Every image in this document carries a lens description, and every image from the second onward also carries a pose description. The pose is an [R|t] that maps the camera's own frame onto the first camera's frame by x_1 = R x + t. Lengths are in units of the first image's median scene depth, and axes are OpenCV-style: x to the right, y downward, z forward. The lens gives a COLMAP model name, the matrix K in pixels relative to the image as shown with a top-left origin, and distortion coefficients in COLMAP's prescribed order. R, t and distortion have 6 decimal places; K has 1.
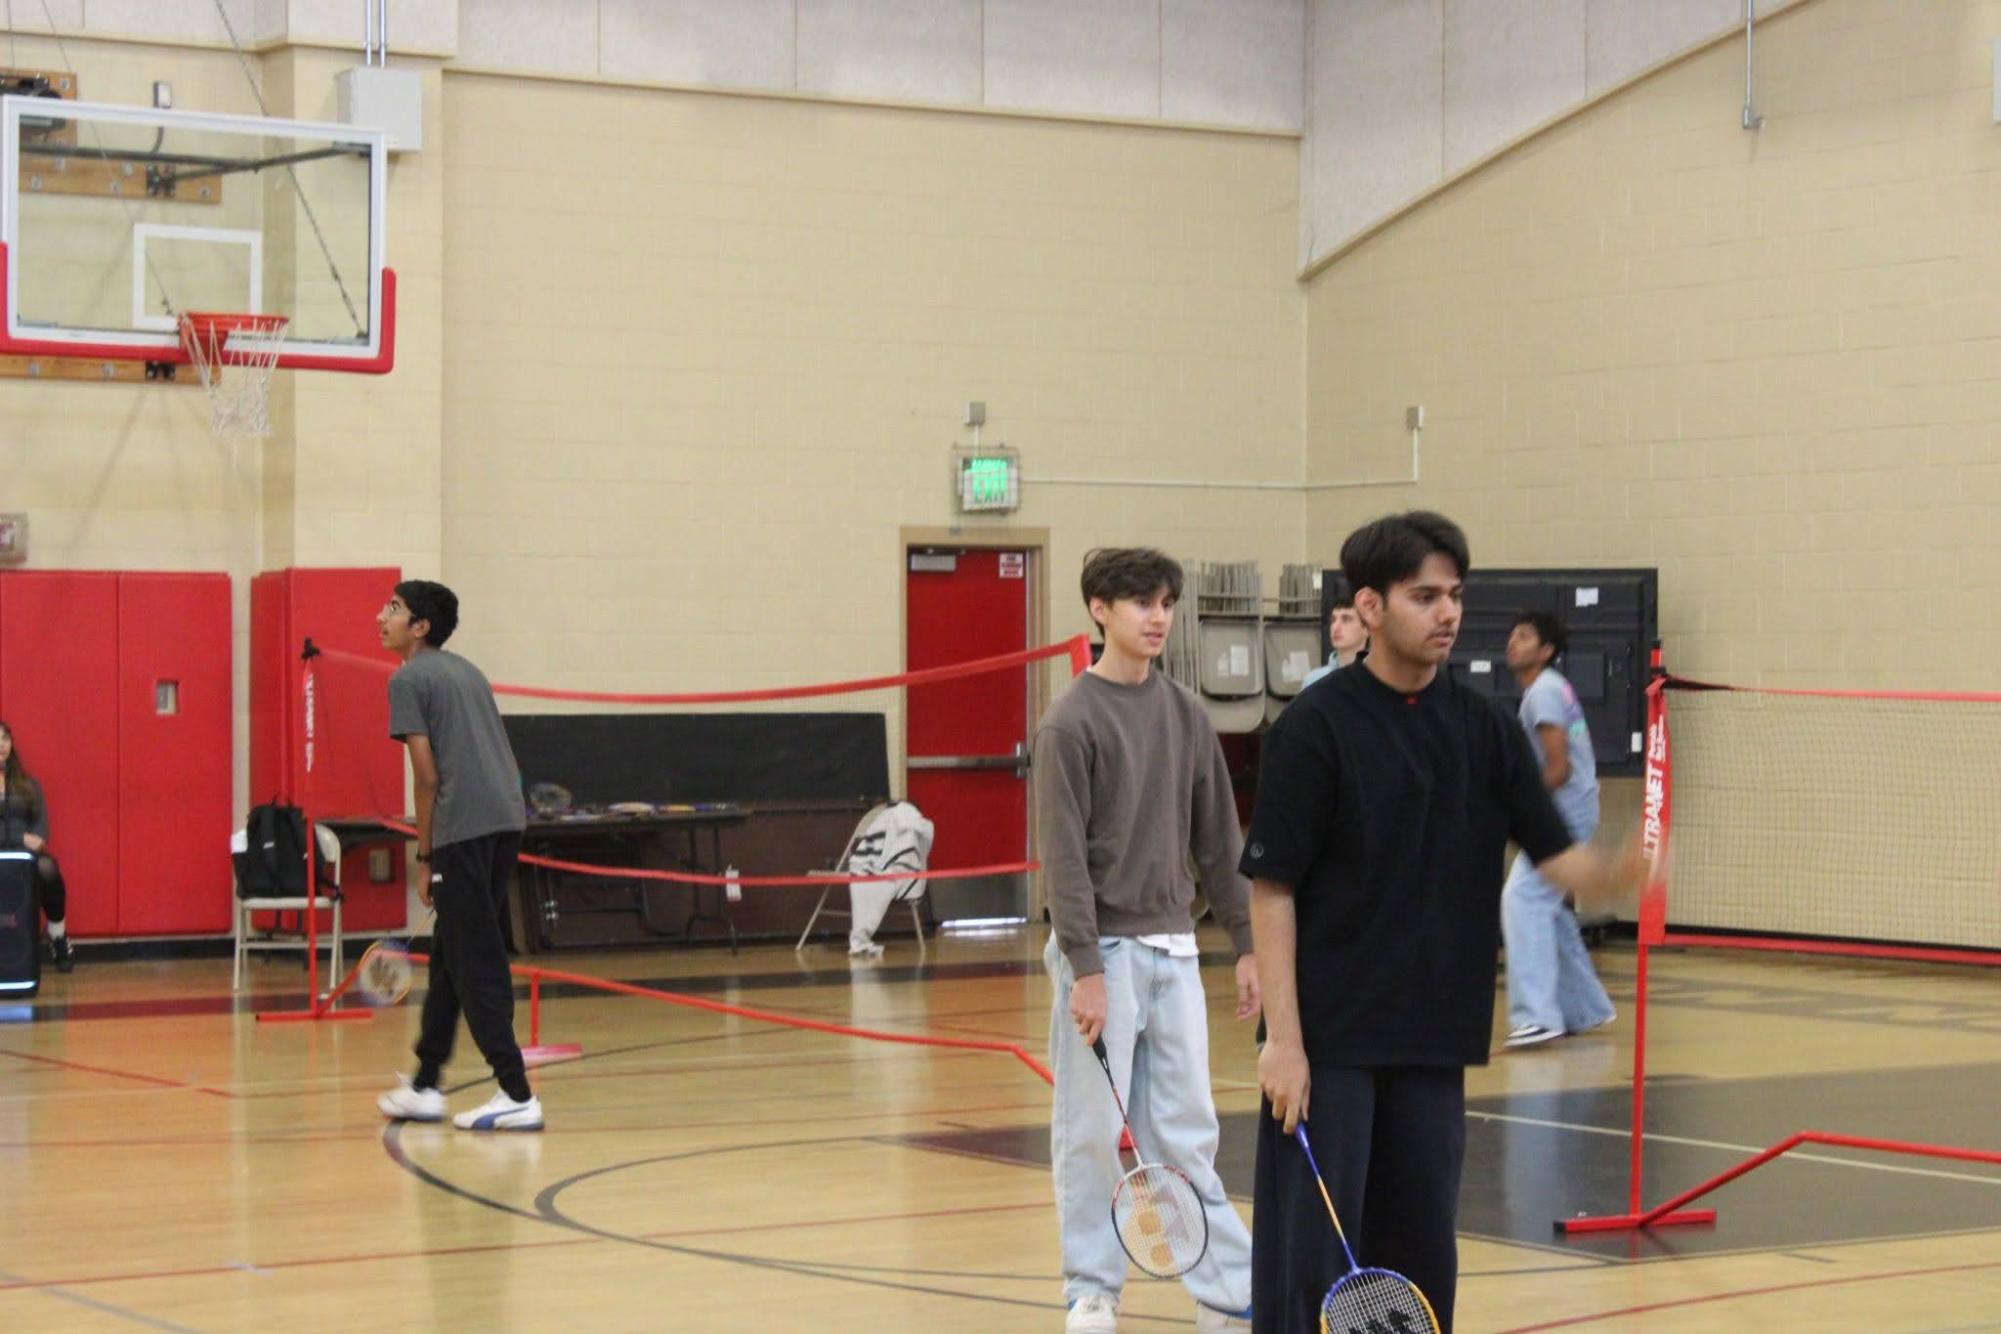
lens RADIAL K [[4564.7, 0, 1000.5], [0, 4564.7, 667.0], [0, 0, 1]] dist [0.071042, -0.008714]
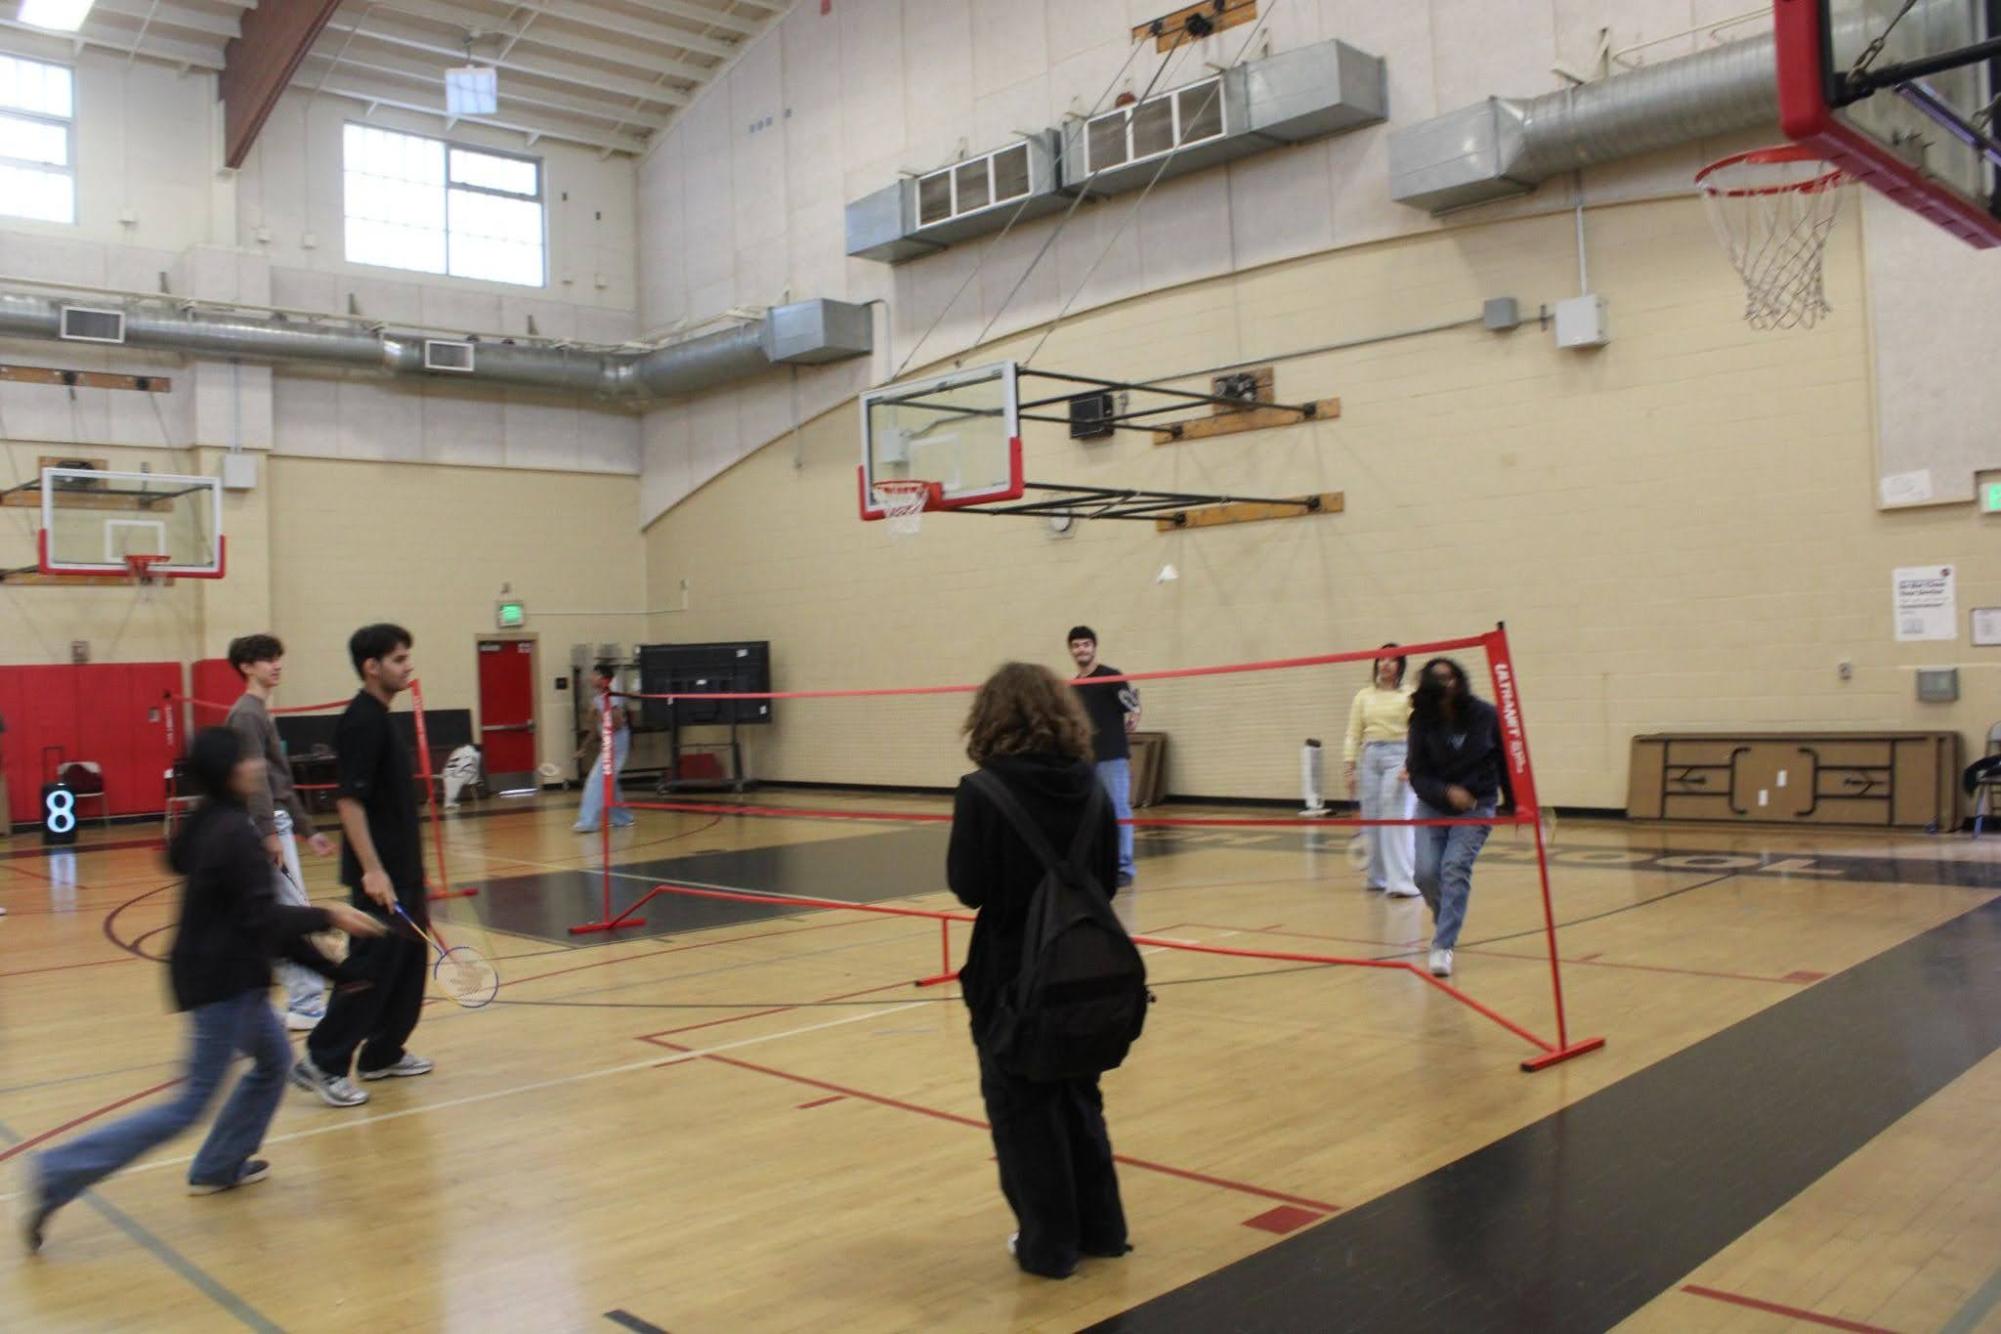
lens RADIAL K [[1660.2, 0, 1000.5], [0, 1660.2, 667.0], [0, 0, 1]] dist [-0.167238, 0.144266]
pose [[0.979851, -0.035523, 0.196545, 0.089599], [0.036720, 0.999323, -0.002447, -0.000055], [-0.196325, 0.009615, 0.980492, 0.075576]]
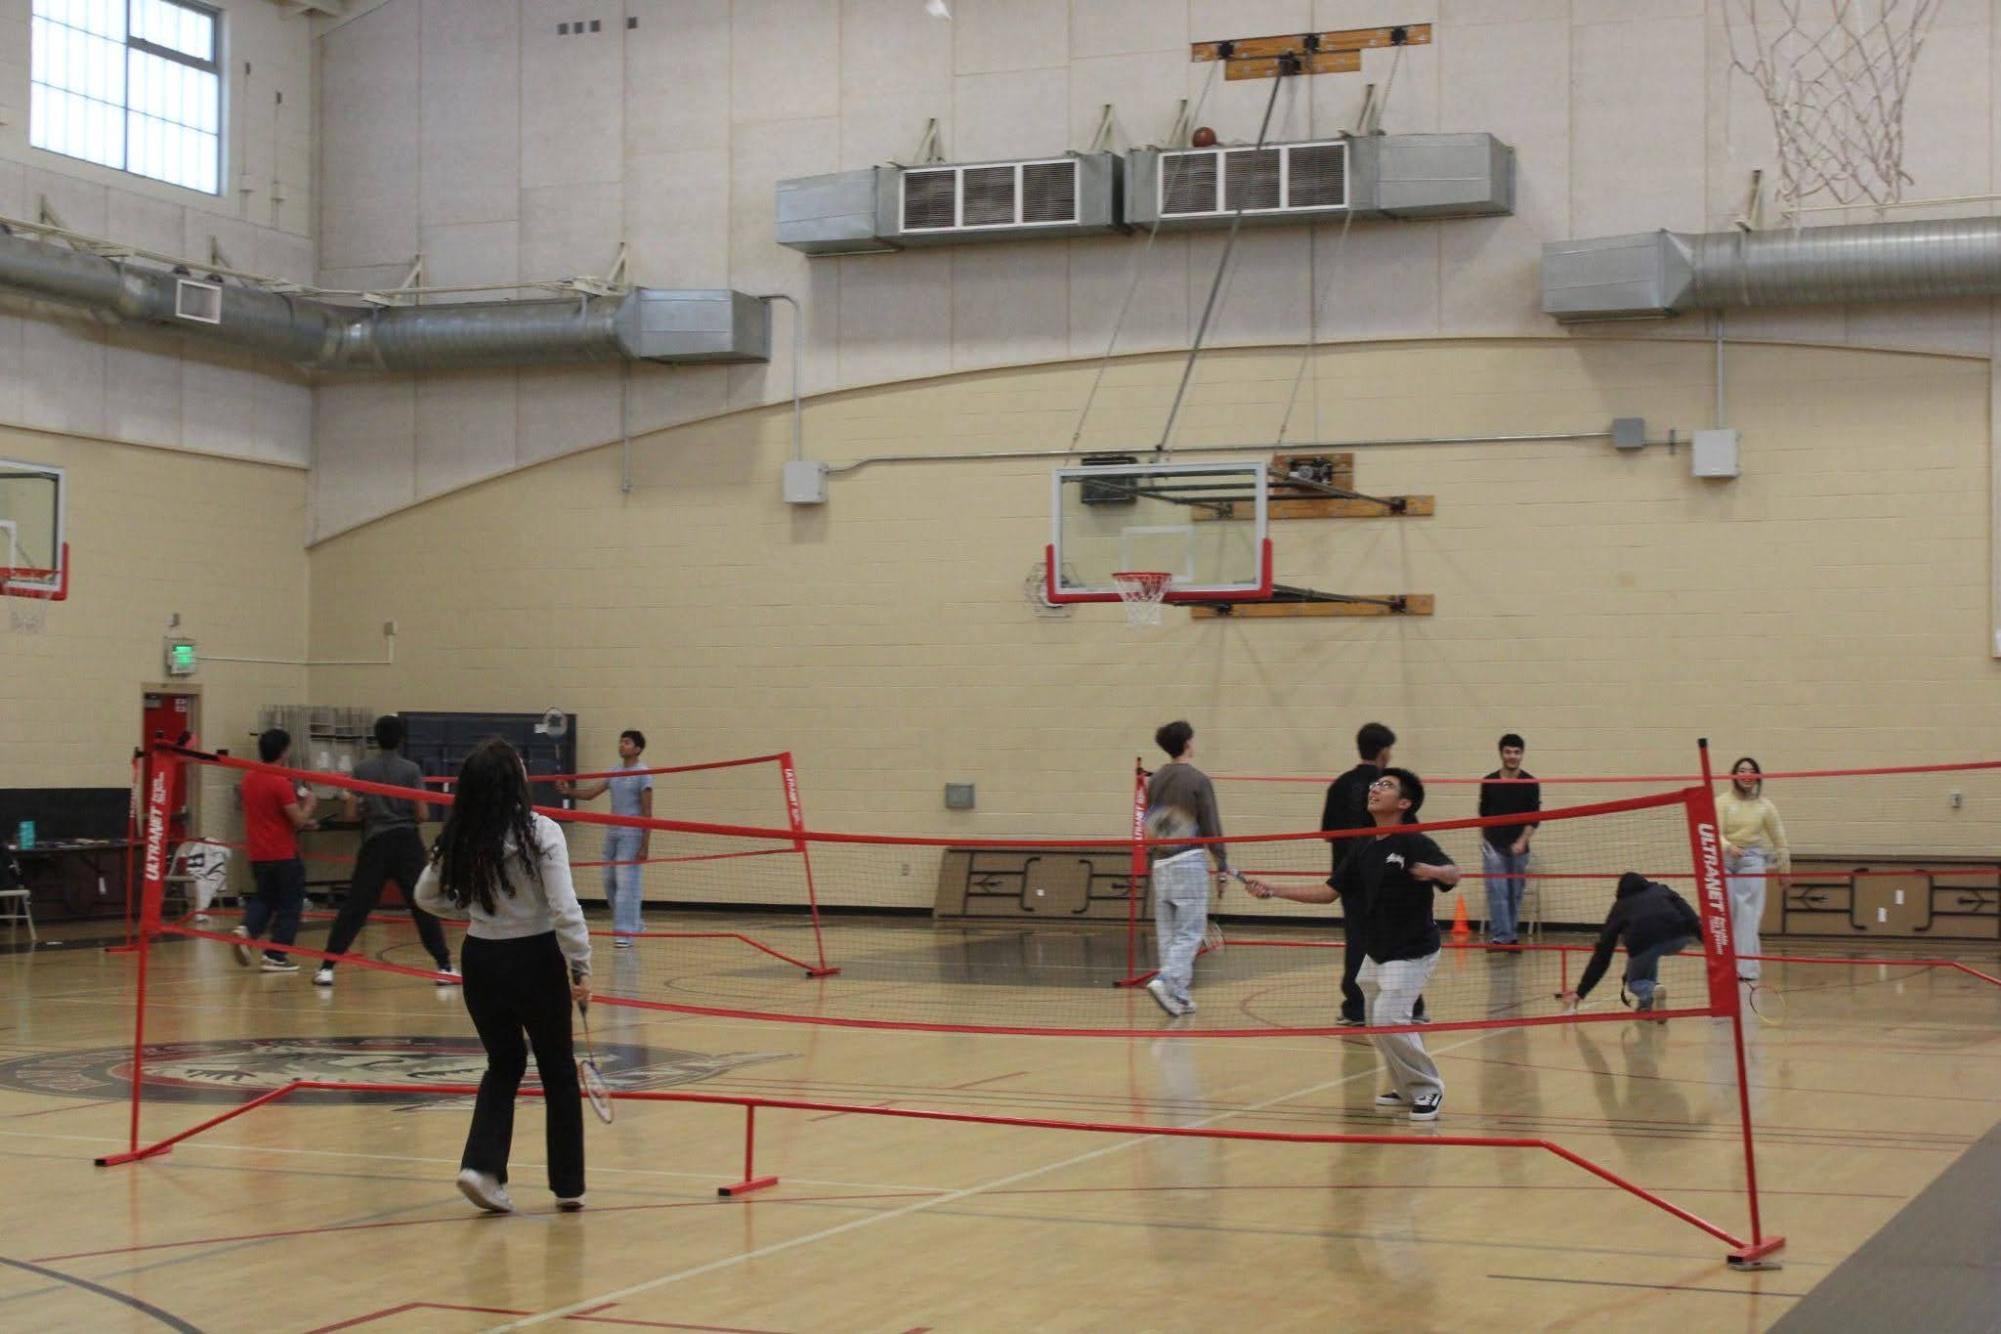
lens RADIAL K [[3279.4, 0, 1000.5], [0, 3279.4, 667.0], [0, 0, 1]] dist [-0.019640, 0.090366]
pose [[0.824132, 0.022021, 0.565970, -0.500695], [-0.005622, 0.999513, -0.030702, 0.000146], [-0.566370, 0.022120, 0.823854, -0.249417]]
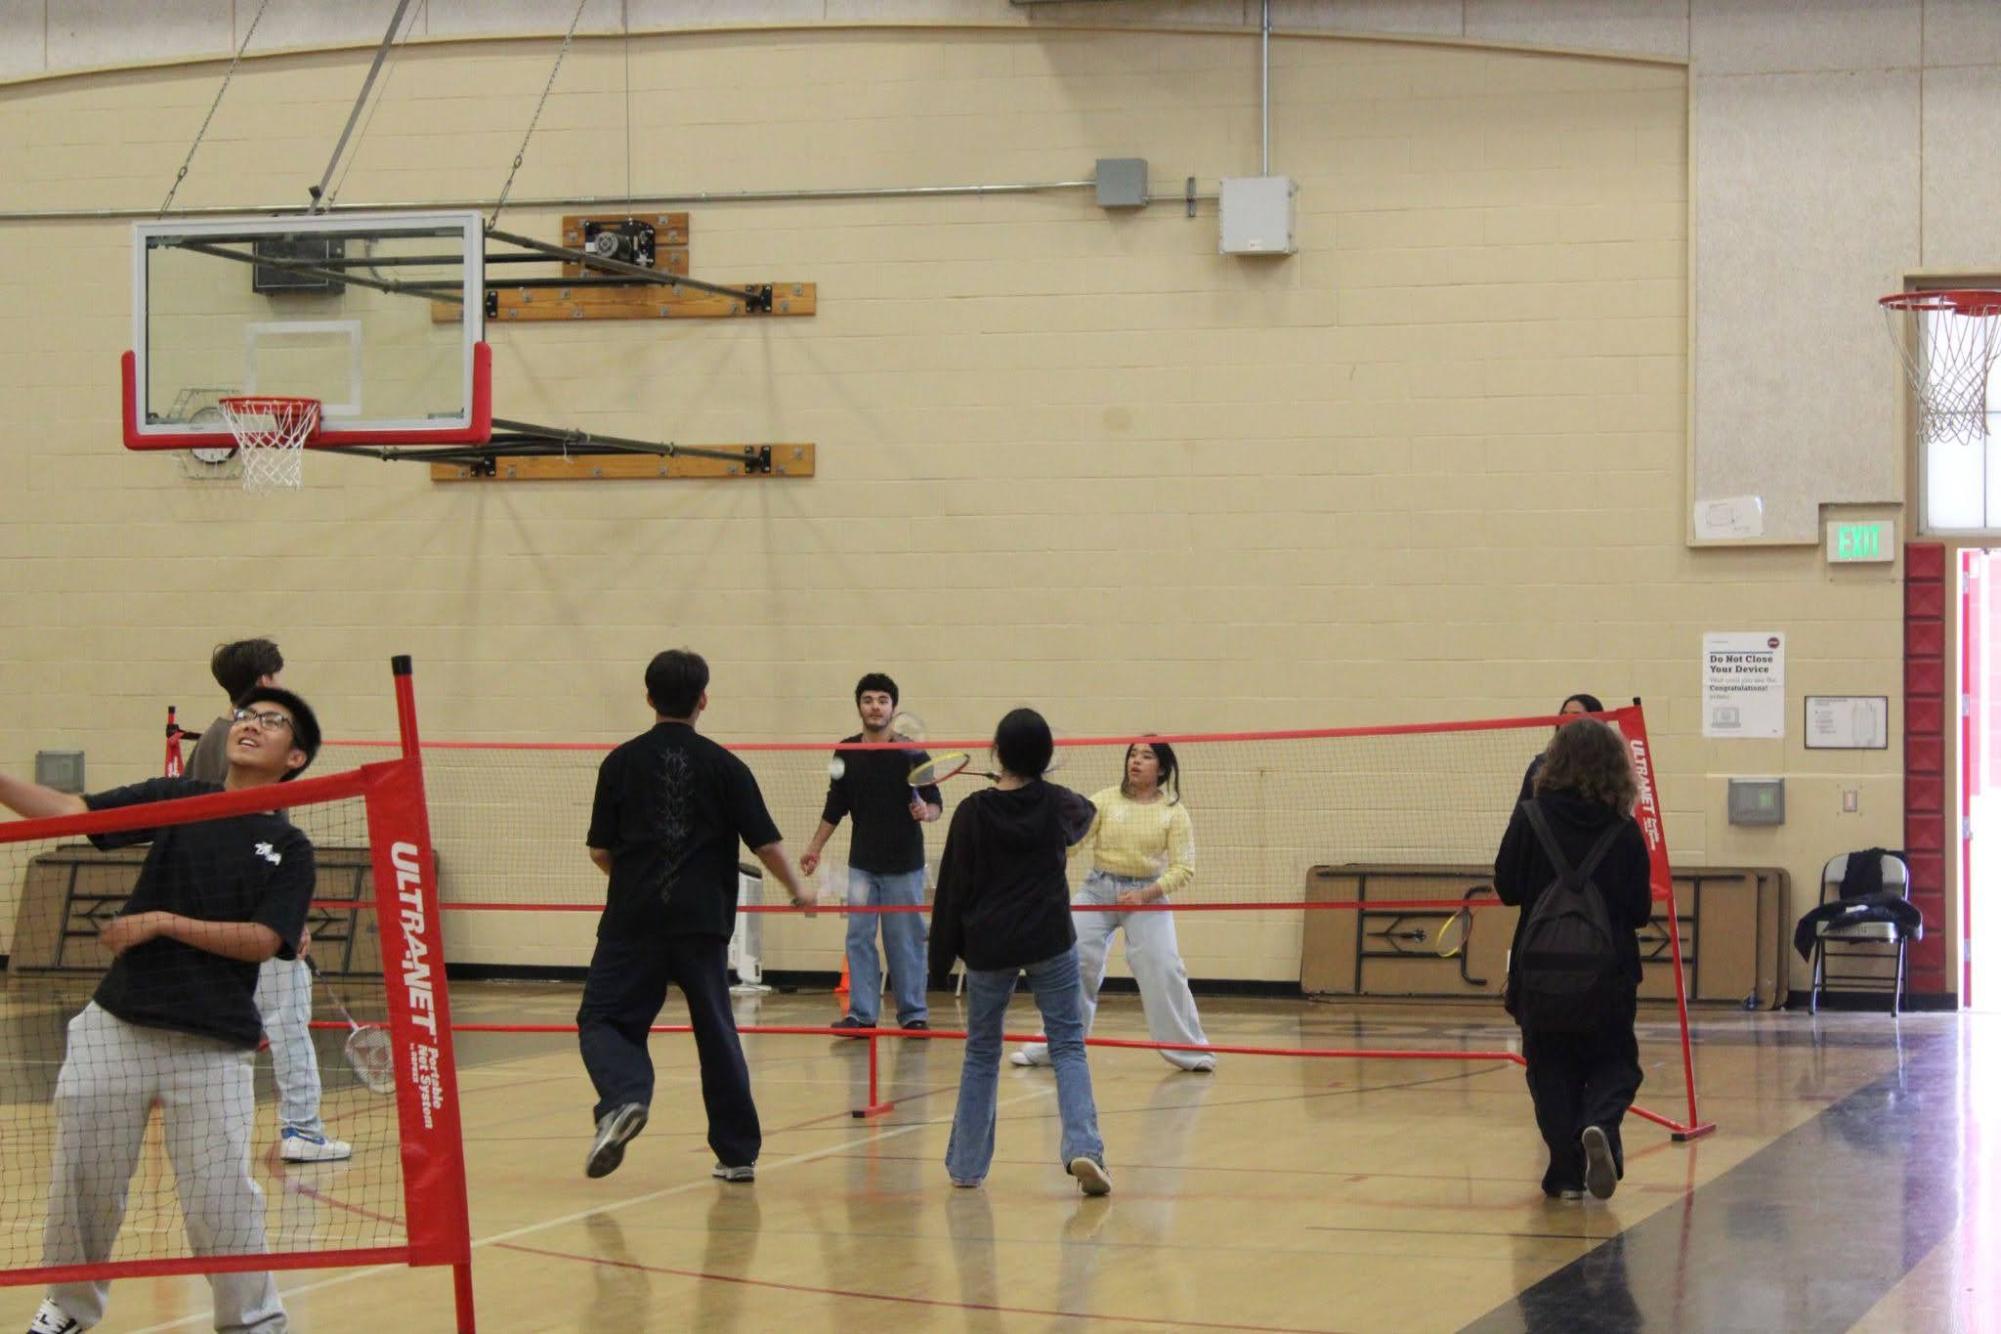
lens RADIAL K [[4711.7, 0, 1000.5], [0, 4711.7, 667.0], [0, 0, 1]] dist [0.046870, 0.446529]
pose [[0.764165, 0.012408, 0.644902, -0.334130], [-0.005126, 0.999900, -0.013164, -0.000012], [-0.645001, 0.006754, 0.764152, -0.186299]]
